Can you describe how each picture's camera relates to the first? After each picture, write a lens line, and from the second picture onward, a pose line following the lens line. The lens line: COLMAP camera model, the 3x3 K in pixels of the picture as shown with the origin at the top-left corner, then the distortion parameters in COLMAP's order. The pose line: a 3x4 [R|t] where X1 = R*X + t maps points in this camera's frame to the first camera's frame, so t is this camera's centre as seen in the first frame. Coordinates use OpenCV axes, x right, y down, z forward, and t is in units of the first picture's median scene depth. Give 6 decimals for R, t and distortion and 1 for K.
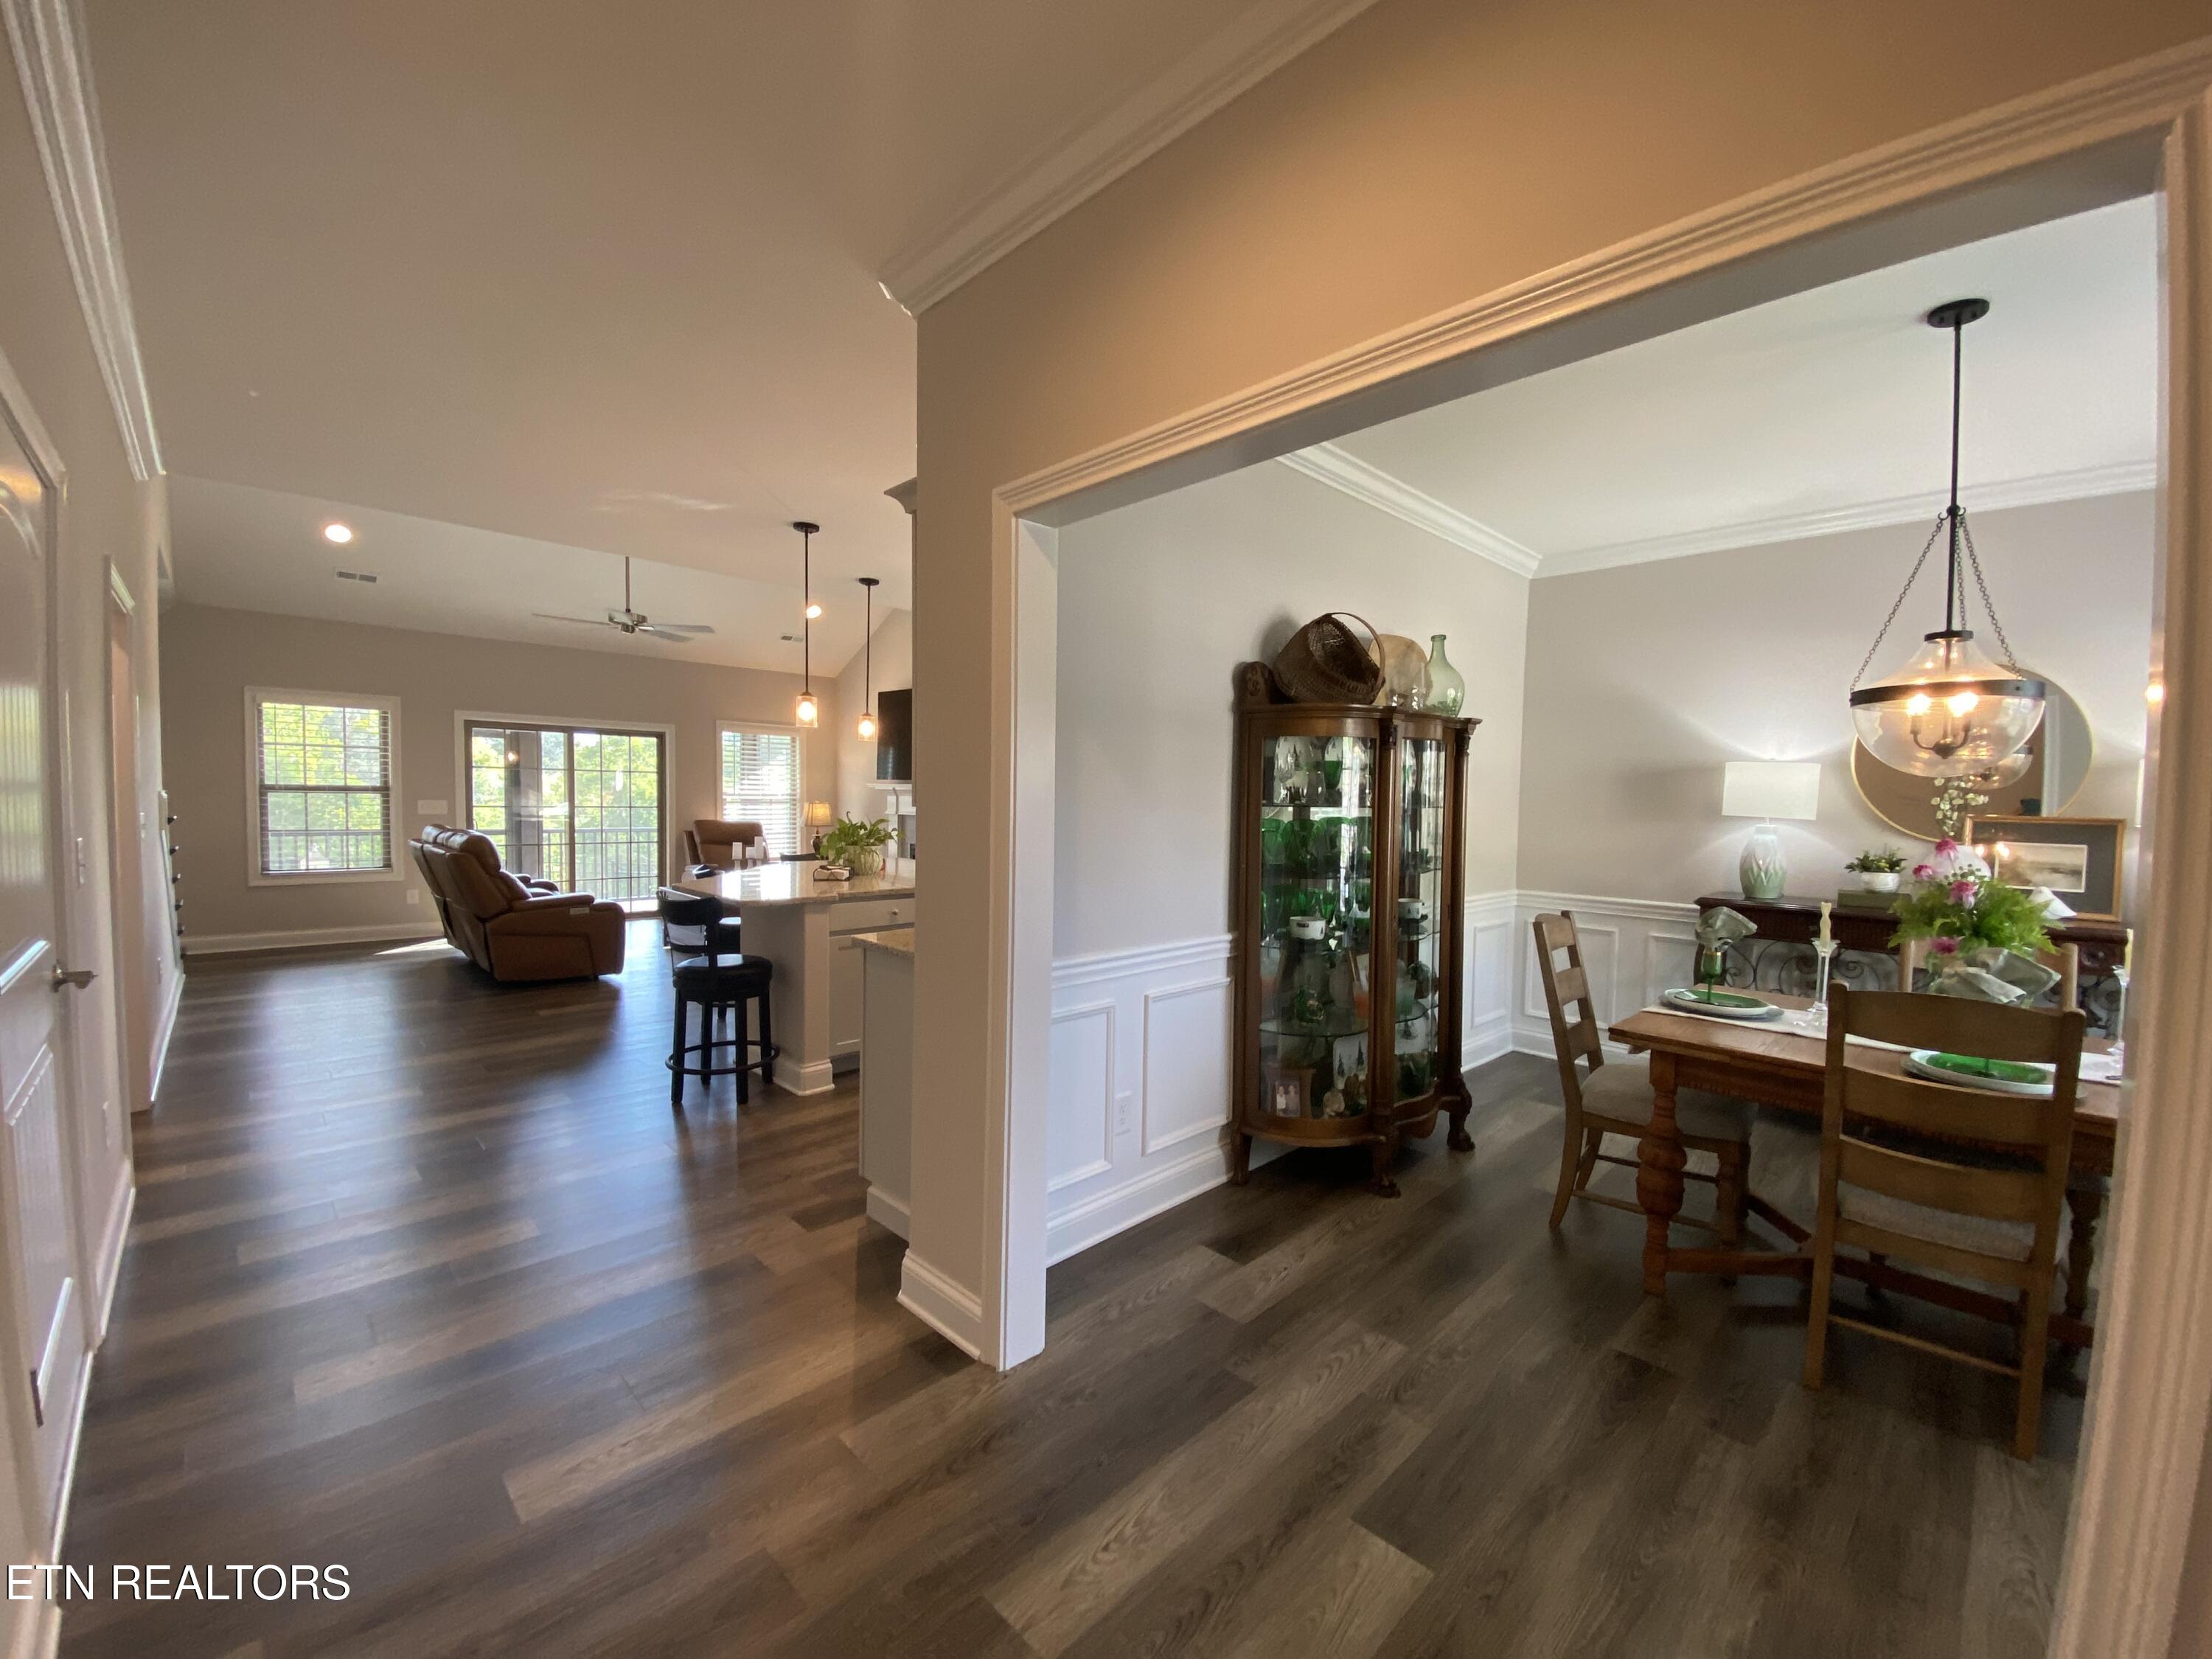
lens RADIAL K [[895.8, 0, 1112.8], [0, 895.8, 844.0], [0, 0, 1]] dist [-0.003472, -0.005468]
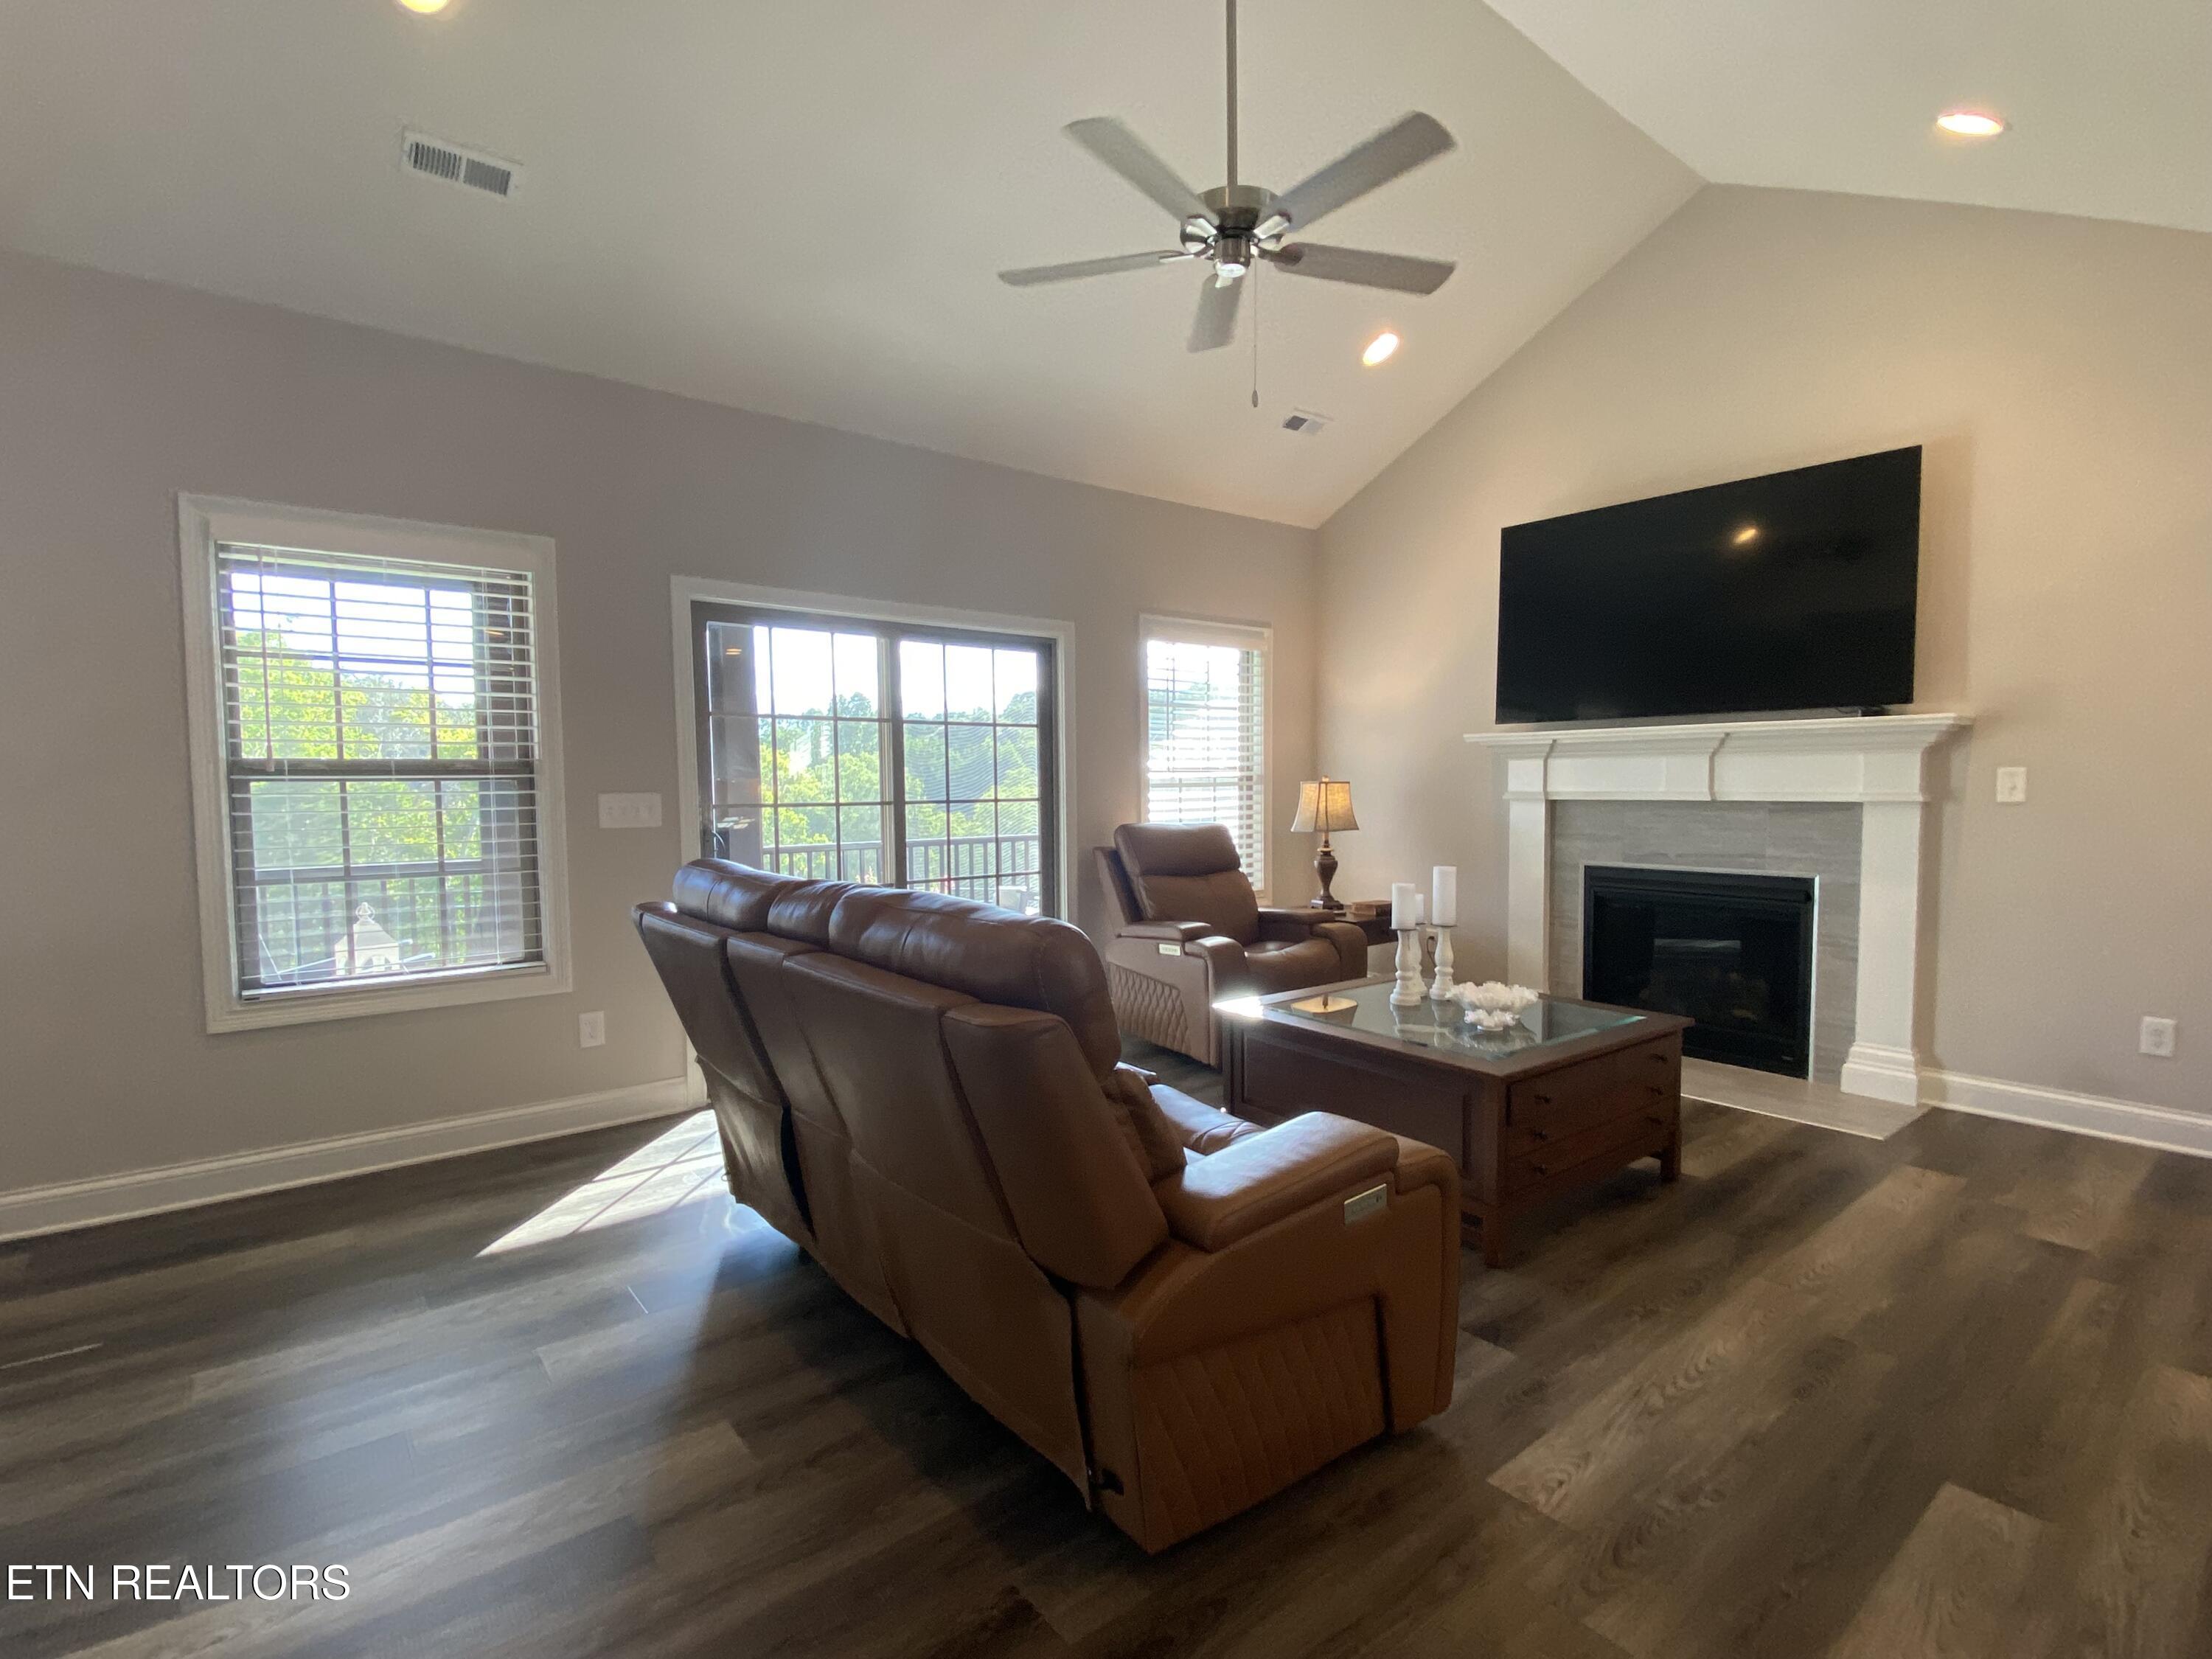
lens RADIAL K [[1048.9, 0, 1101.8], [0, 1048.9, 845.0], [0, 0, 1]] dist [0.022443, -0.018381]
pose [[0.993599, -0.020756, -0.111038, -0.529417], [0.021590, 0.999747, 0.006317, -0.025231], [0.110879, -0.008674, 0.993796, 0.580565]]
